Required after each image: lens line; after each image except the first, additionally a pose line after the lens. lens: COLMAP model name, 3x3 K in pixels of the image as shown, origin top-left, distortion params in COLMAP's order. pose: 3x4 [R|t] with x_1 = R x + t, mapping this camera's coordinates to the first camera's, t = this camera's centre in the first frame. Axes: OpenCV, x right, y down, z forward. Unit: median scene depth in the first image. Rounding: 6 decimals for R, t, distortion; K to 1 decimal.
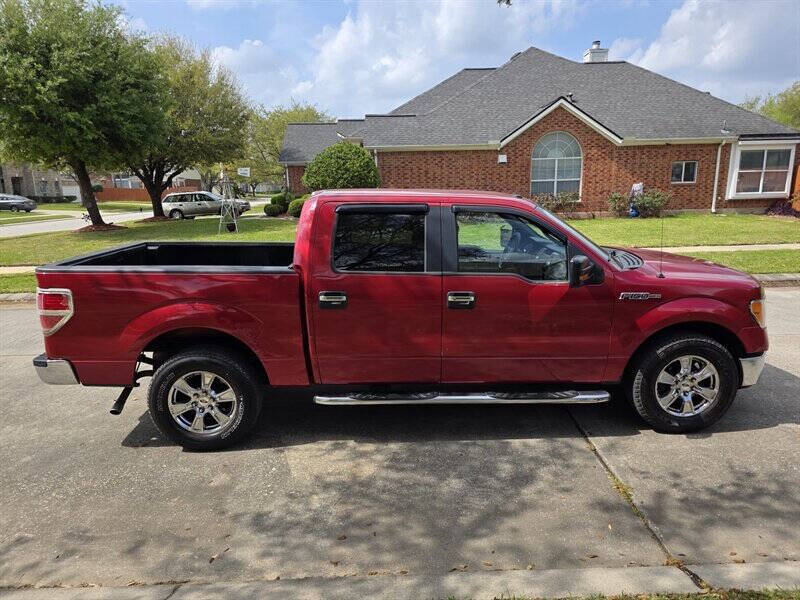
lens RADIAL K [[538.8, 0, 411.1], [0, 538.8, 308.6], [0, 0, 1]] dist [0.059970, -0.058139]
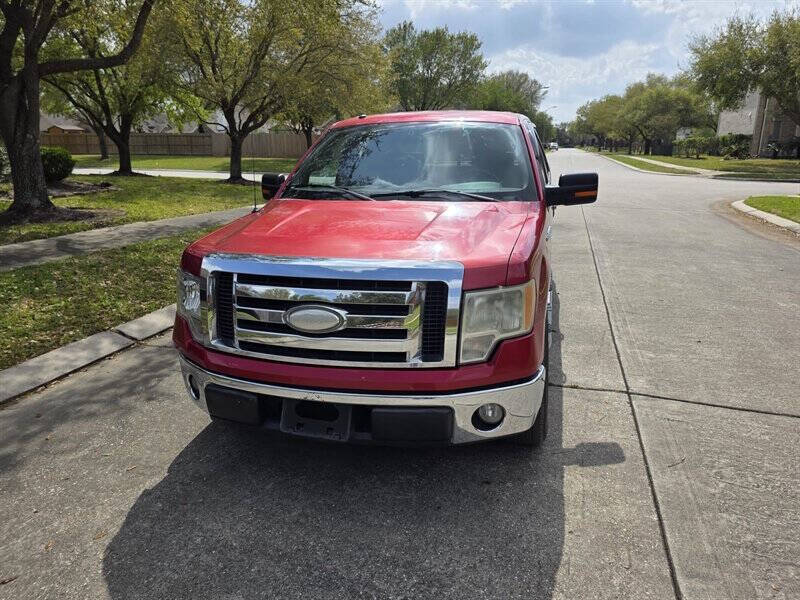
lens RADIAL K [[538.8, 0, 407.3], [0, 538.8, 299.4], [0, 0, 1]] dist [0.059970, -0.058139]
pose [[-0.297381, 0.276732, -0.913774, 1.170379], [-0.199326, 0.917989, 0.342878, -0.261966], [0.933720, 0.284104, -0.217833, 1.409577]]
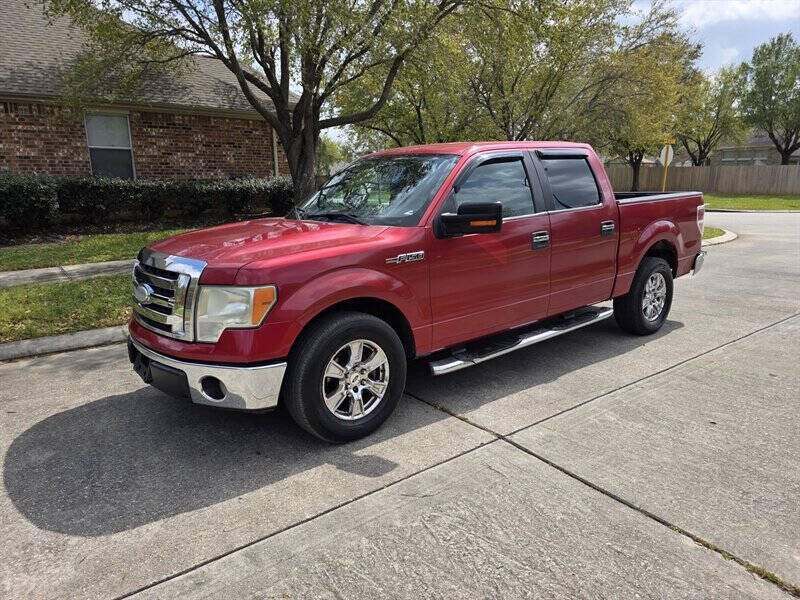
lens RADIAL K [[538.8, 0, 400.8], [0, 538.8, 296.7], [0, 0, 1]] dist [0.059970, -0.058139]
pose [[-0.805568, 0.145643, -0.574325, 0.863404], [-0.106069, 0.918211, 0.381626, -0.376921], [0.582932, 0.368344, -0.724233, 2.004367]]
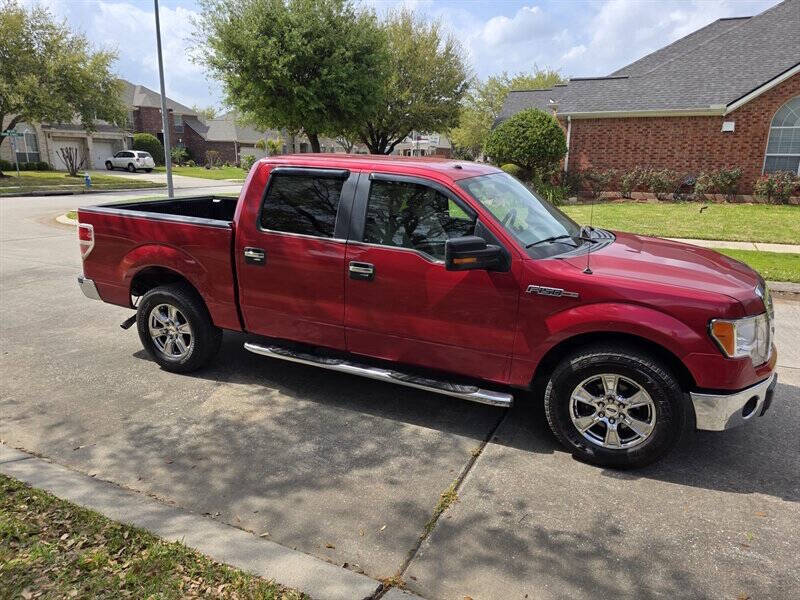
lens RADIAL K [[538.8, 0, 406.3], [0, 538.8, 304.8], [0, 0, 1]] dist [0.059970, -0.058139]
pose [[0.893072, 0.145614, -0.425698, 0.555838], [-0.126025, 0.989263, 0.073998, -0.035470], [0.431903, -0.012437, 0.901835, 0.144436]]
